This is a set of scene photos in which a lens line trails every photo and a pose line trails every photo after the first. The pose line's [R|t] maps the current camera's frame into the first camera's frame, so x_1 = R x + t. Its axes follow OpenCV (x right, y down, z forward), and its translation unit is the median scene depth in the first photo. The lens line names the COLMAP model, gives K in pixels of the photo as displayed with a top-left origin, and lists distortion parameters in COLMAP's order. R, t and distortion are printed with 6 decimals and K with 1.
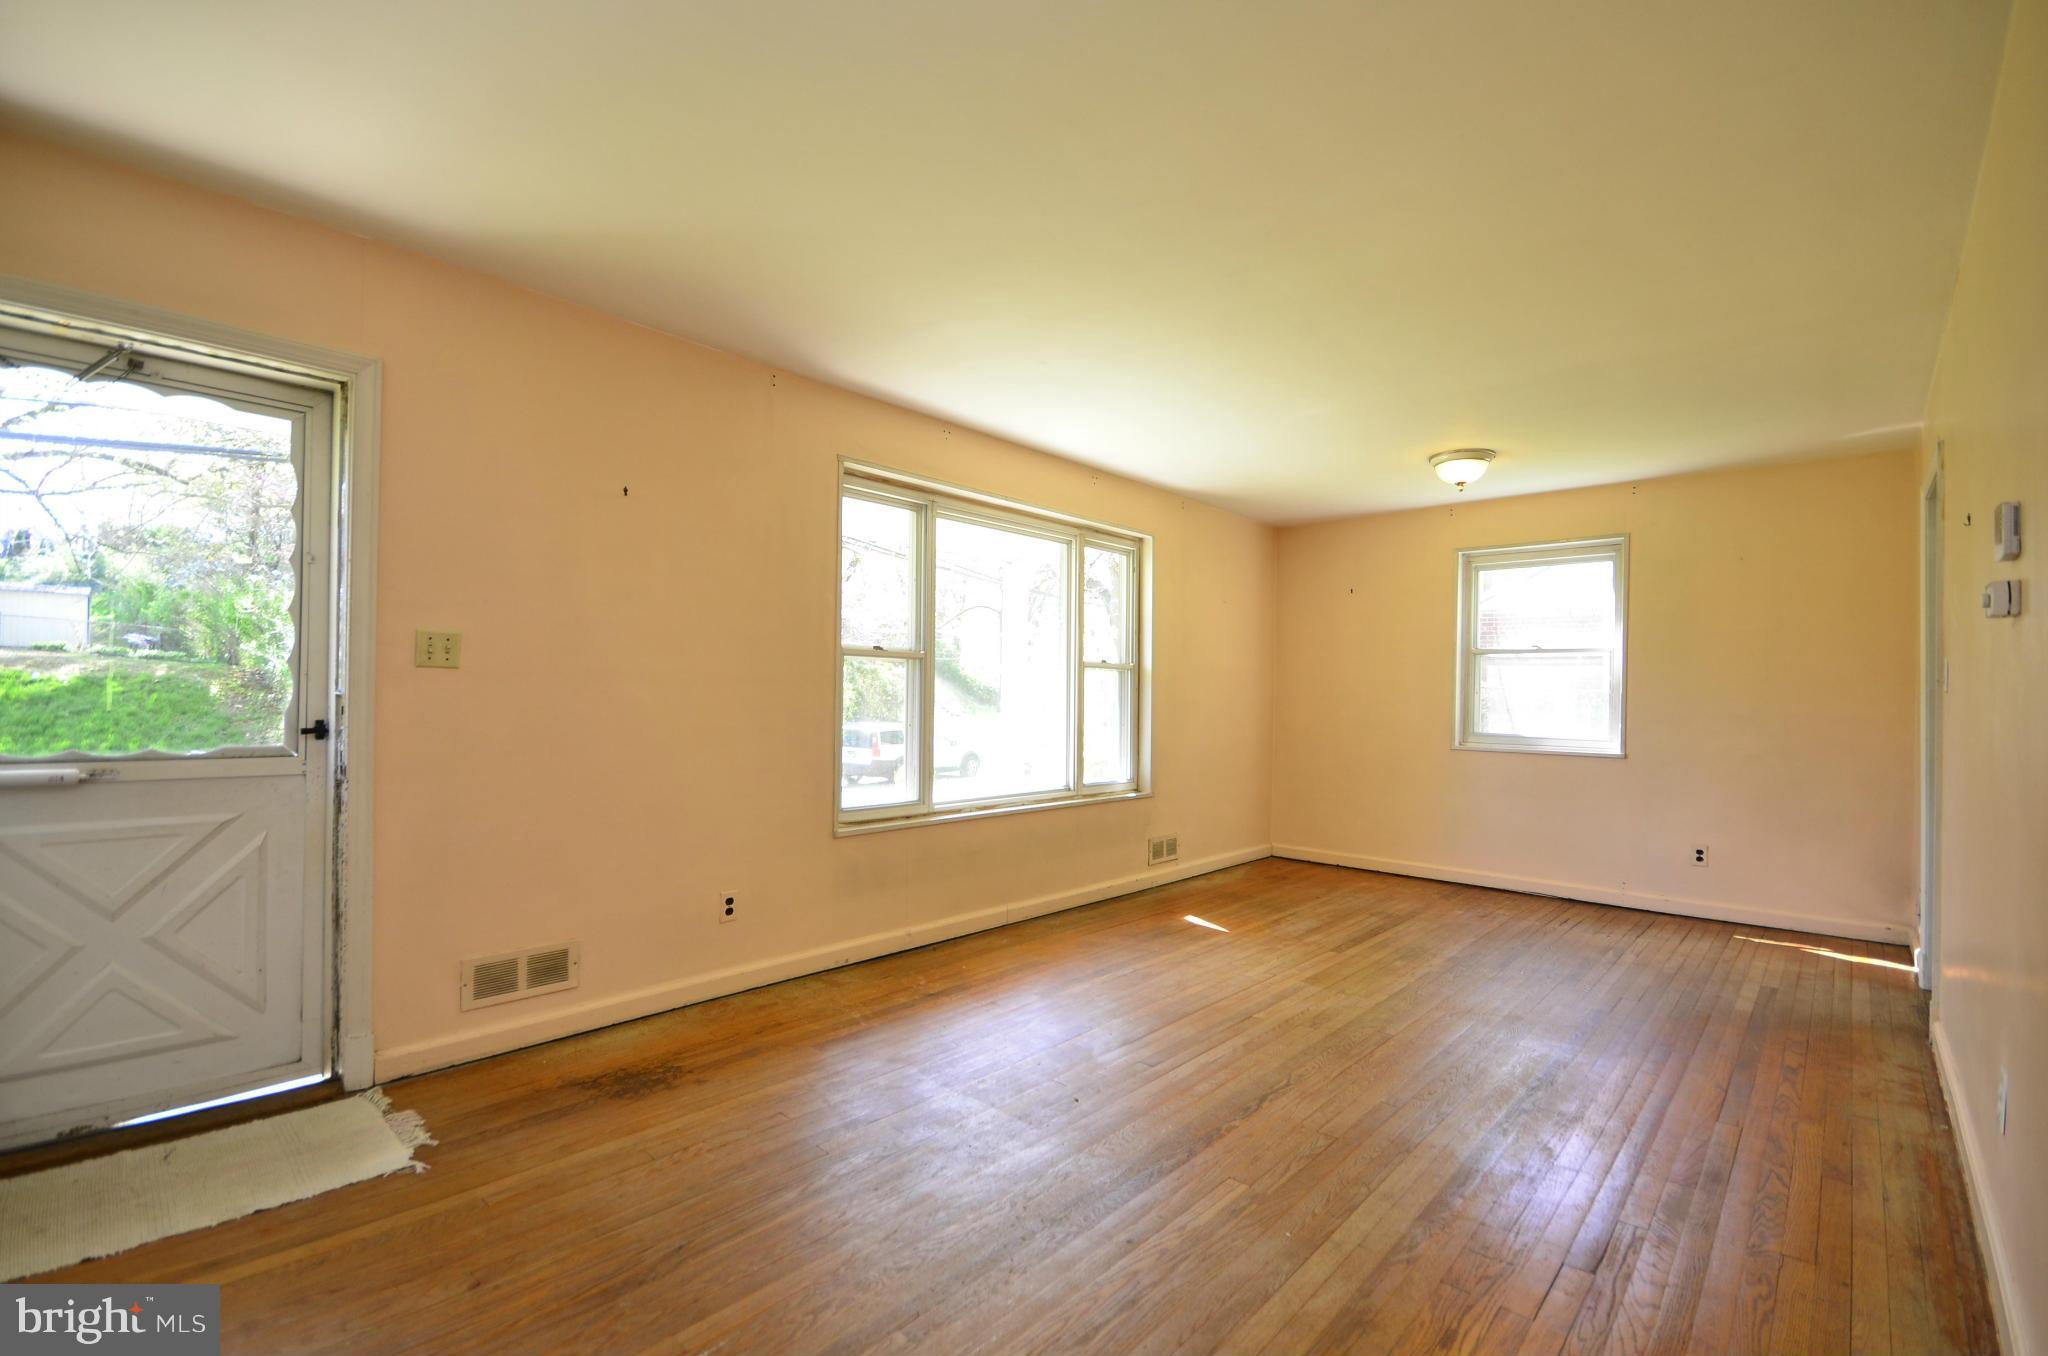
lens RADIAL K [[885.9, 0, 1035.7], [0, 885.9, 699.6], [0, 0, 1]] dist [0.006468, -0.012532]
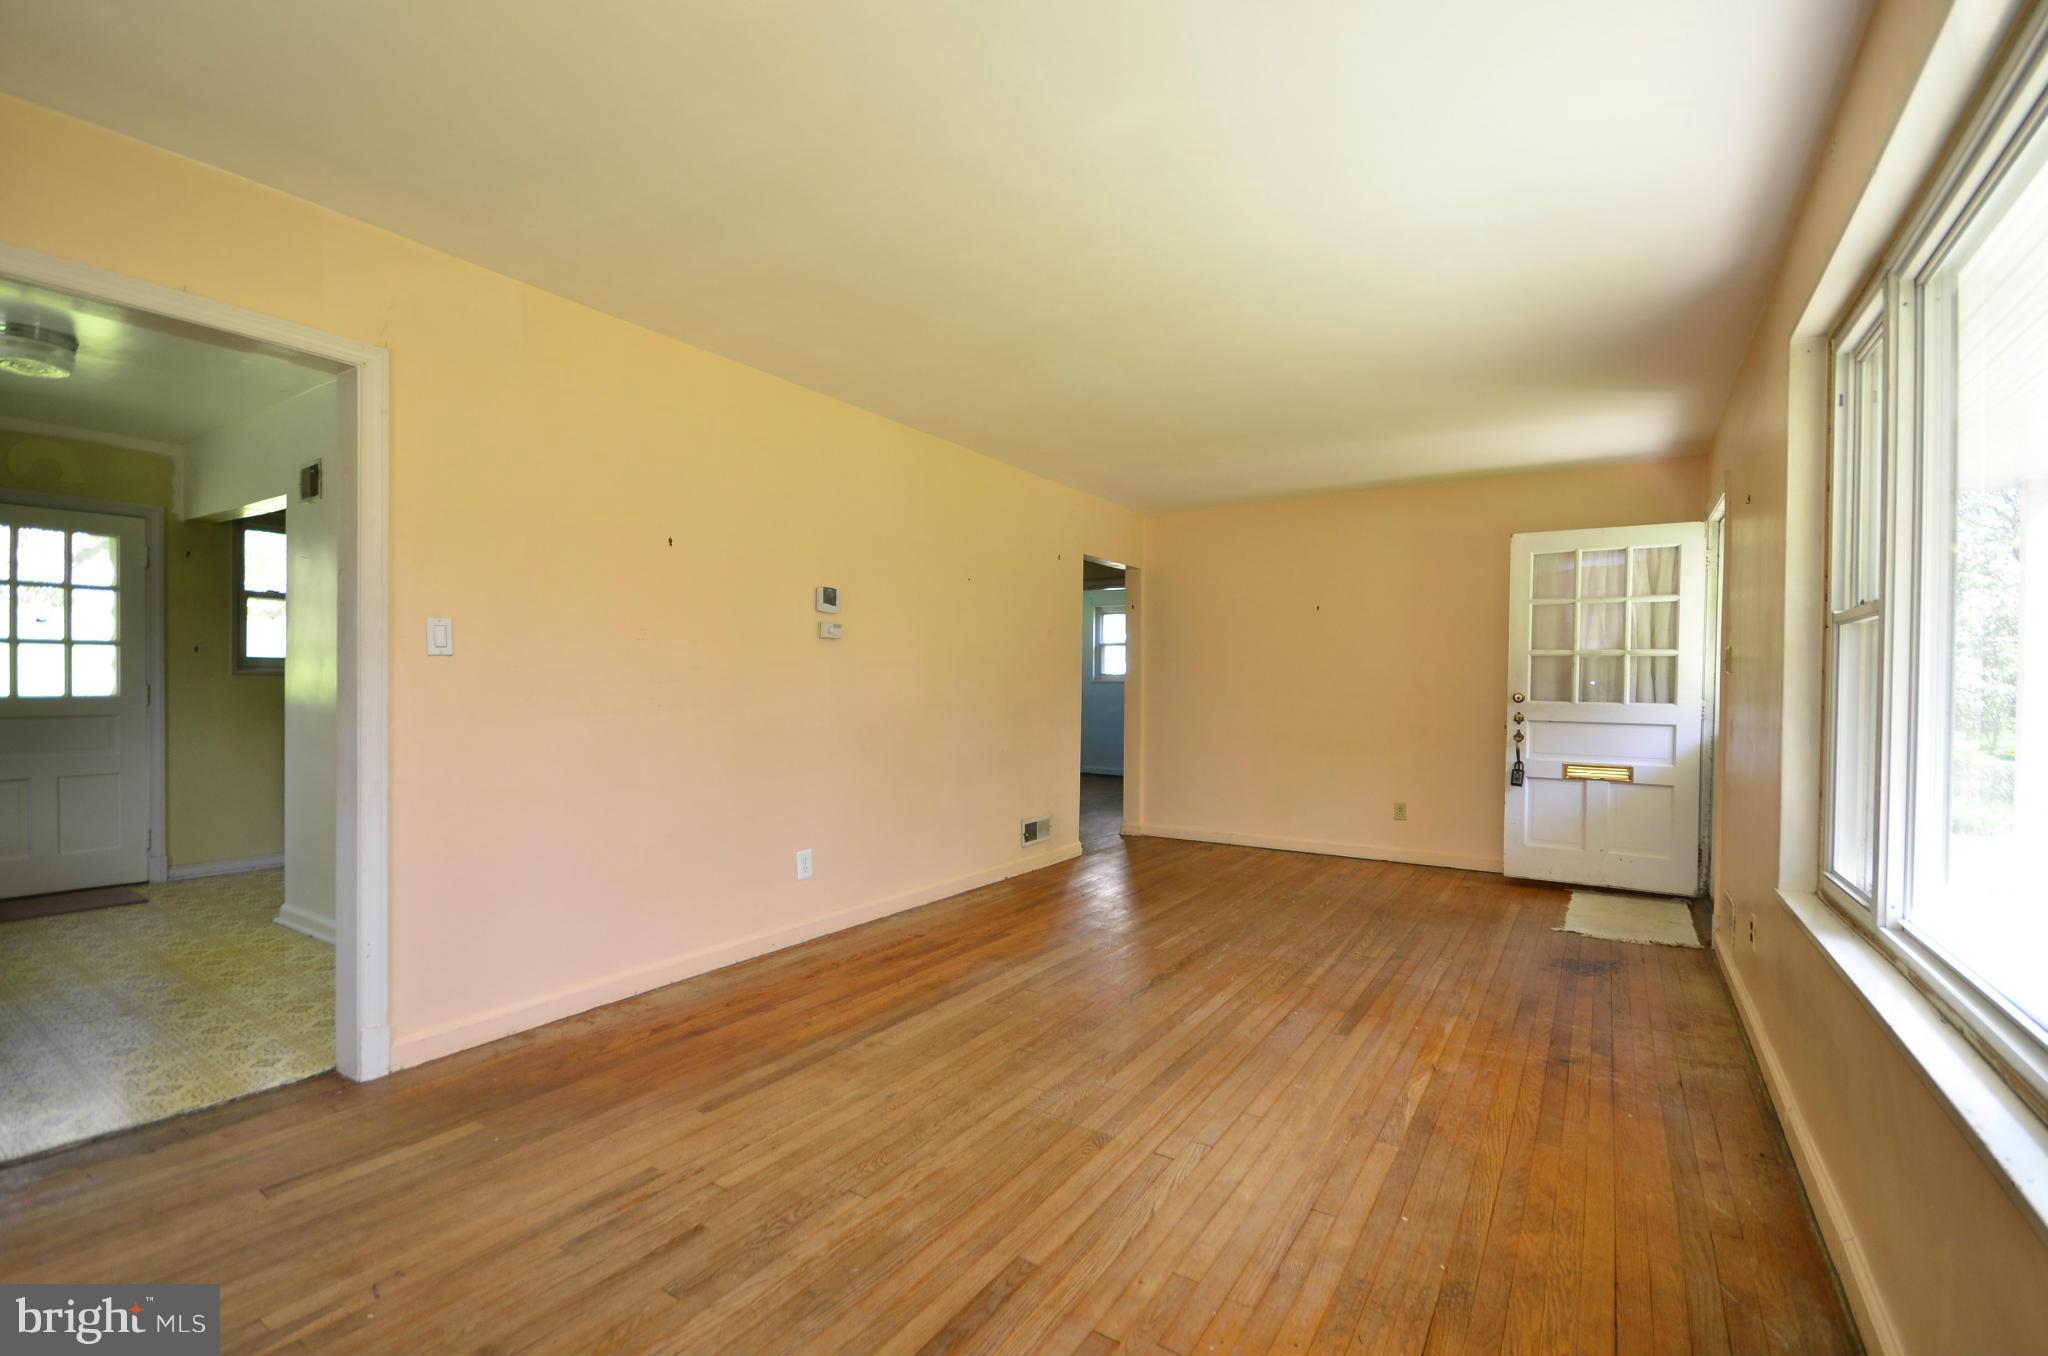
lens RADIAL K [[895.0, 0, 1031.9], [0, 895.0, 697.2], [0, 0, 1]] dist [0.016390, -0.015201]
pose [[-0.986160, -0.022777, -0.164227, 0.402844], [-0.024936, 0.999627, 0.011096, 0.007228], [0.163913, 0.015037, -0.986360, 1.390155]]
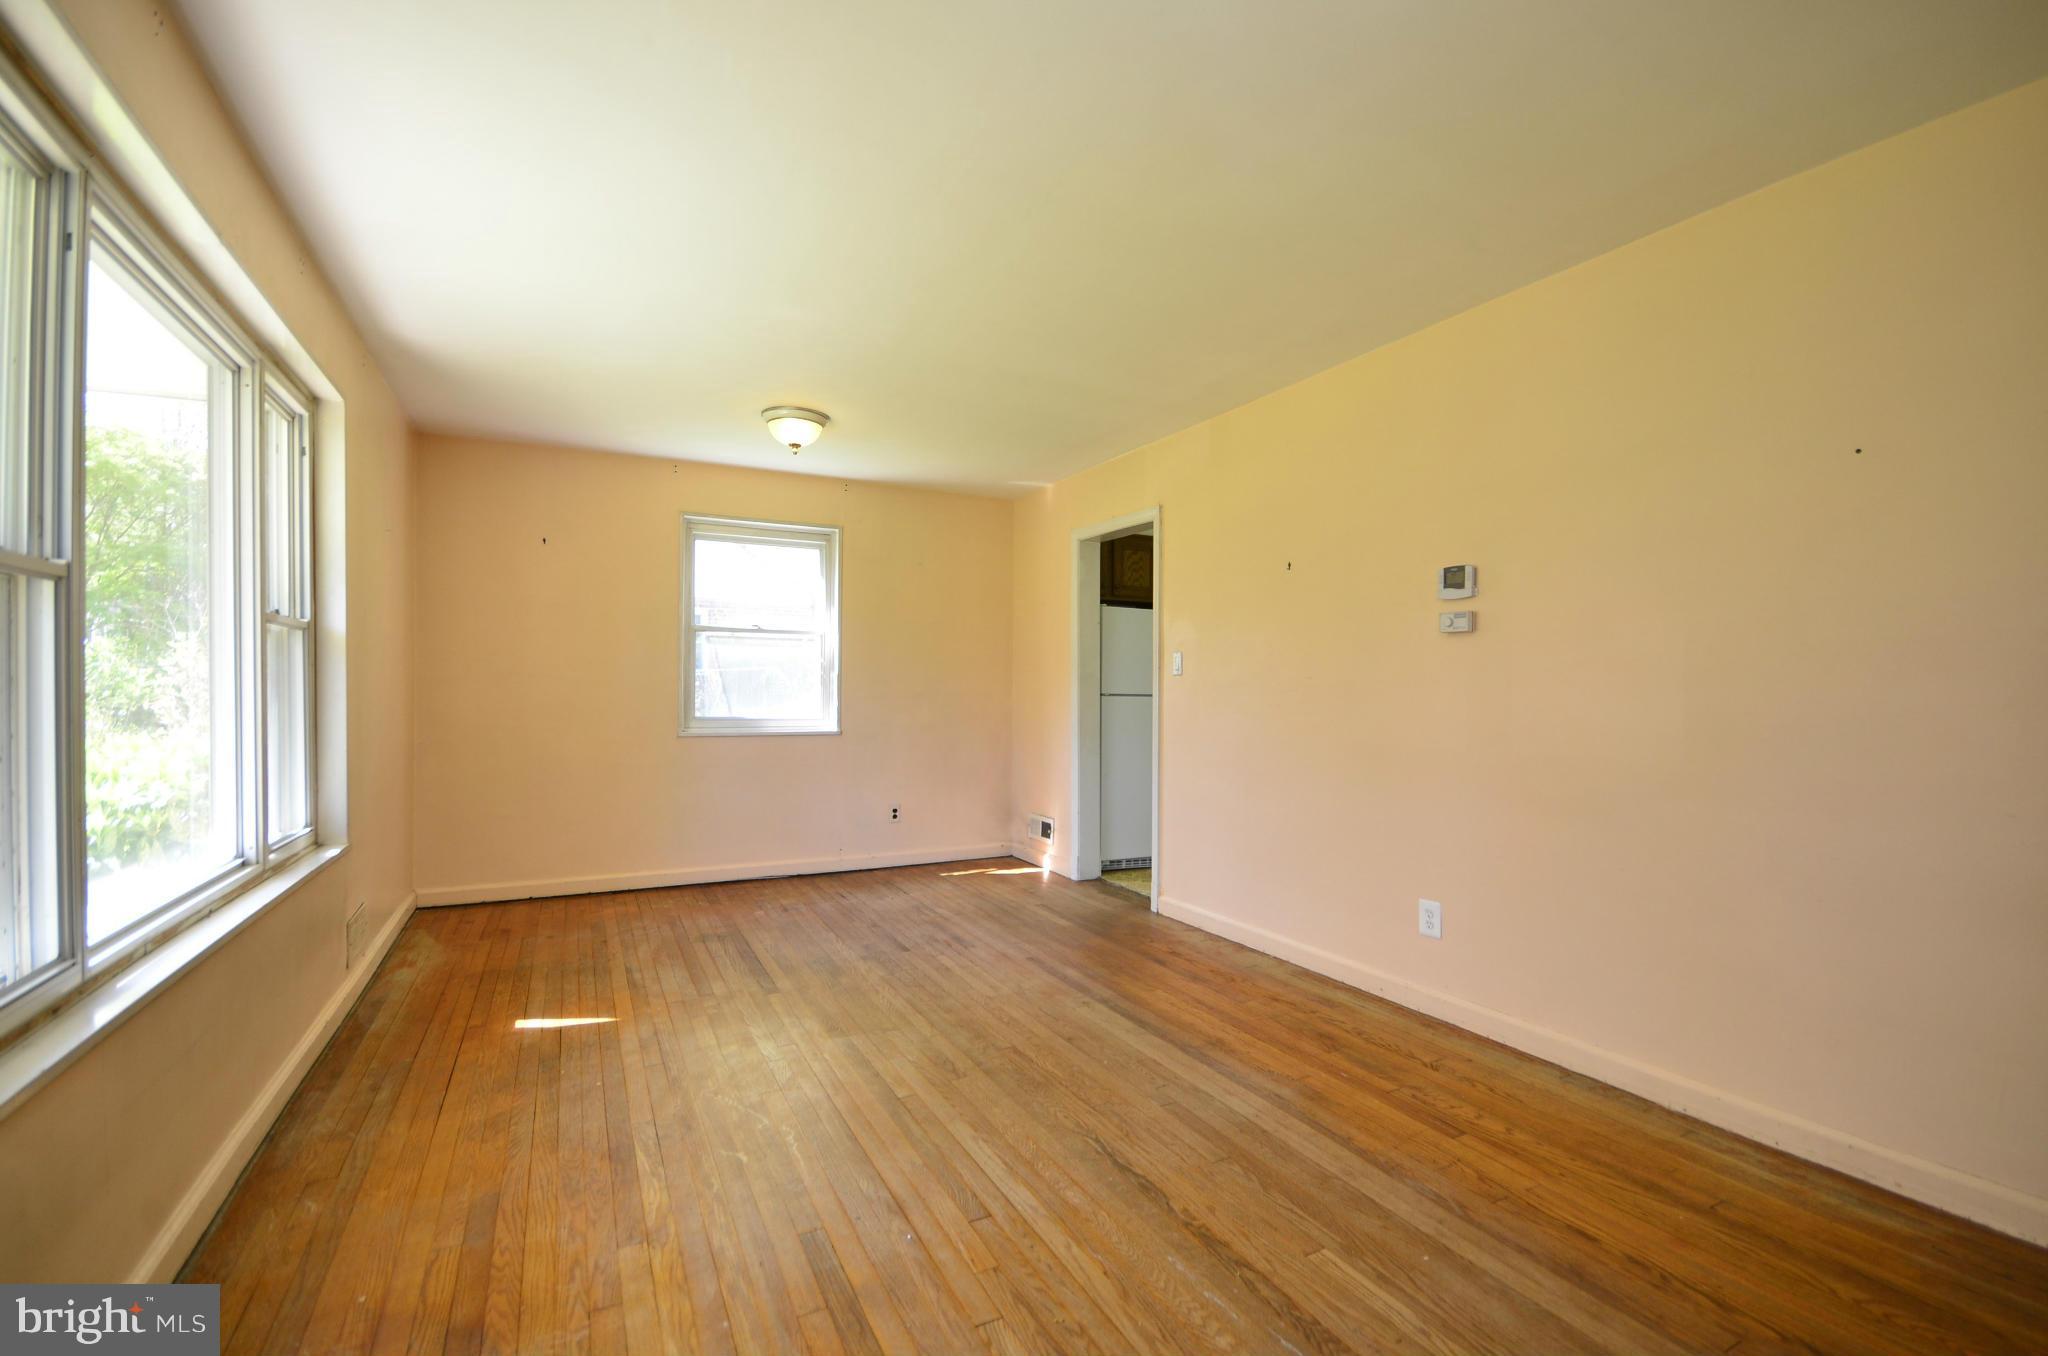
lens RADIAL K [[885.9, 0, 1035.7], [0, 885.9, 699.6], [0, 0, 1]] dist [0.006468, -0.012532]
pose [[0.346411, -0.021825, 0.937829, -0.325121], [0.000046, 0.999730, 0.023249, -0.002039], [-0.938083, -0.008011, 0.346319, 0.484919]]
